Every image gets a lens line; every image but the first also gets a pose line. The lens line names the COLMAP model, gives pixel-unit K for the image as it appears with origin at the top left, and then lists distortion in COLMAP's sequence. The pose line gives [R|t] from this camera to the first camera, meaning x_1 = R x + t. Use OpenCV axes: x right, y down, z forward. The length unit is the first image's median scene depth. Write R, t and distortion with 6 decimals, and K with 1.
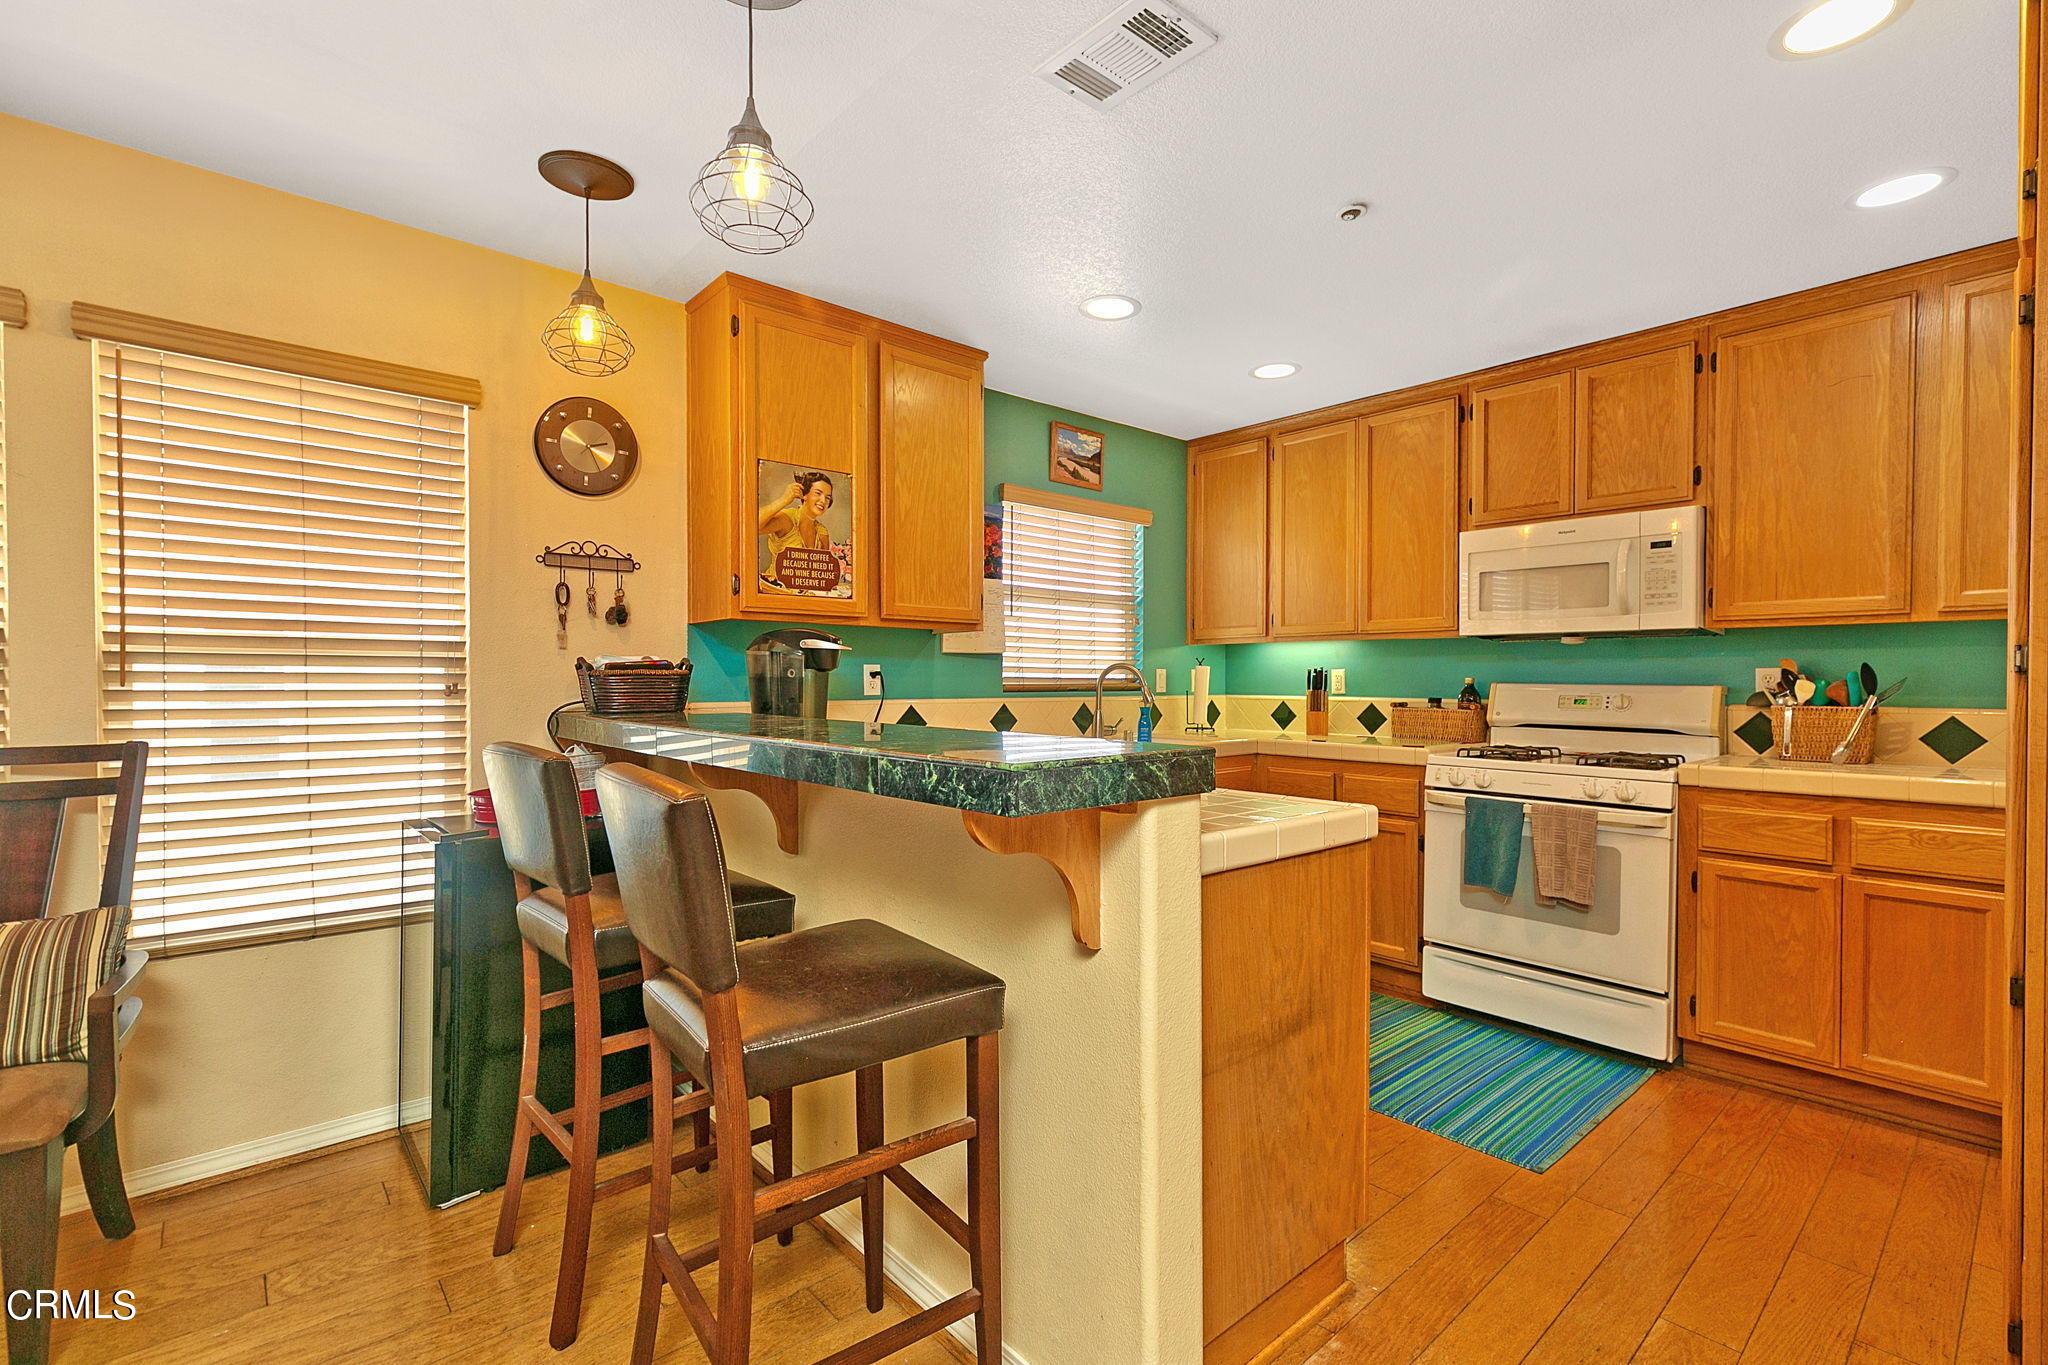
lens RADIAL K [[929.5, 0, 999.2], [0, 929.5, 697.0], [0, 0, 1]] dist [0.009161, -0.000907]
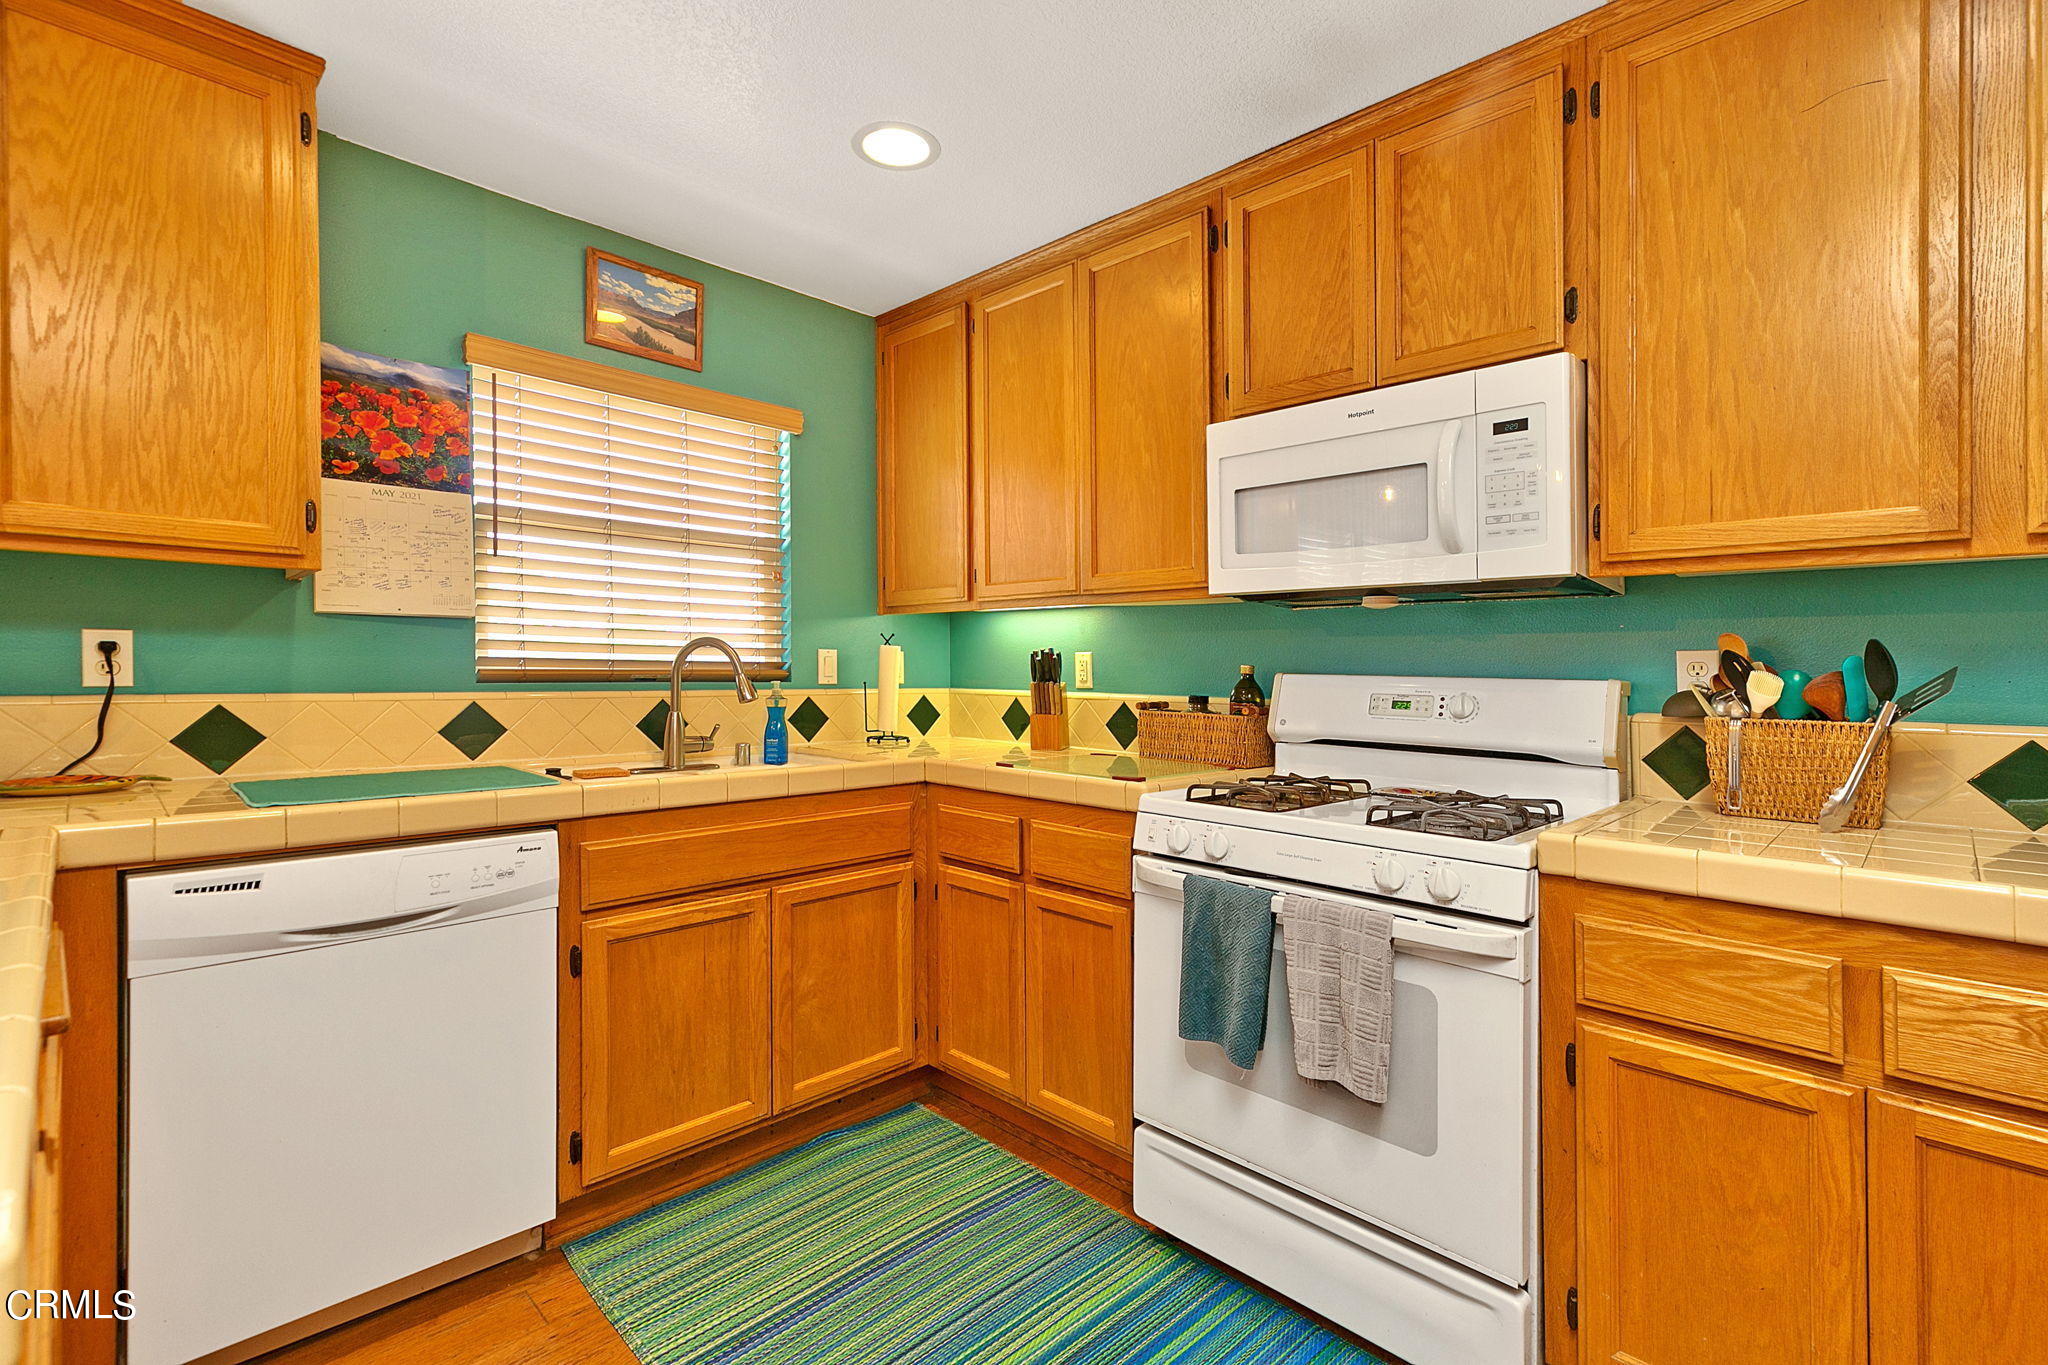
lens RADIAL K [[929.5, 0, 995.3], [0, 929.5, 654.0], [0, 0, 1]] dist [0.009161, -0.000907]
pose [[0.998541, 0.008434, 0.053336, 0.361457], [-0.006611, 0.999391, -0.034271, -0.006261], [-0.053592, 0.033868, 0.997988, 0.450897]]
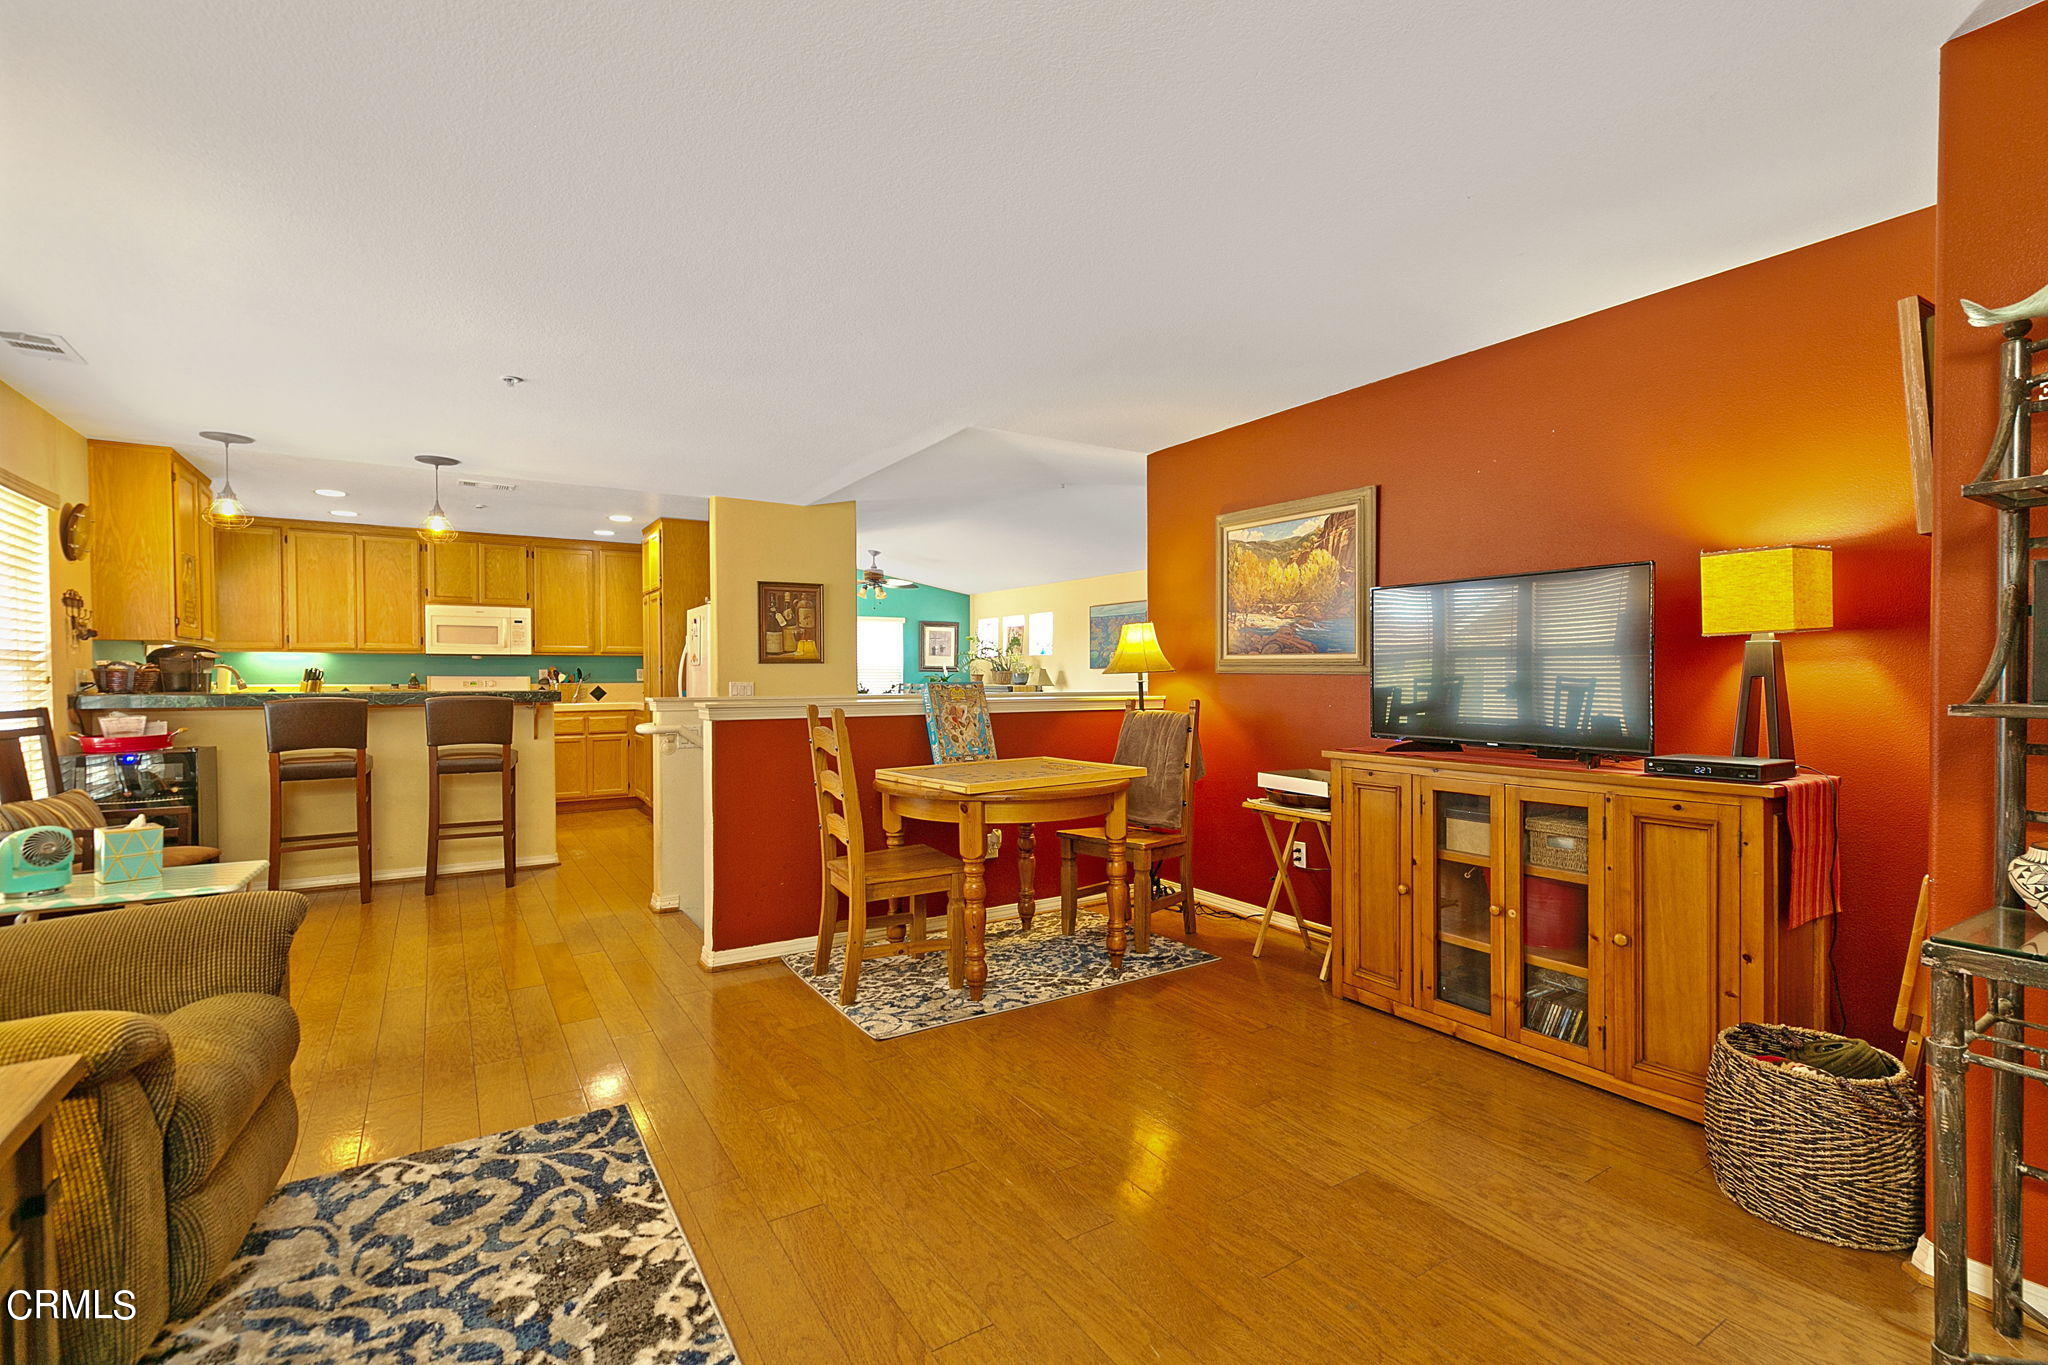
lens RADIAL K [[929.5, 0, 1068.8], [0, 929.5, 689.8], [0, 0, 1]] dist [0.009161, -0.000907]
pose [[0.125233, -0.018625, 0.991953, -1.604009], [0.022895, 0.999612, 0.015878, 0.018358], [-0.991863, 0.020722, 0.125610, -0.801012]]
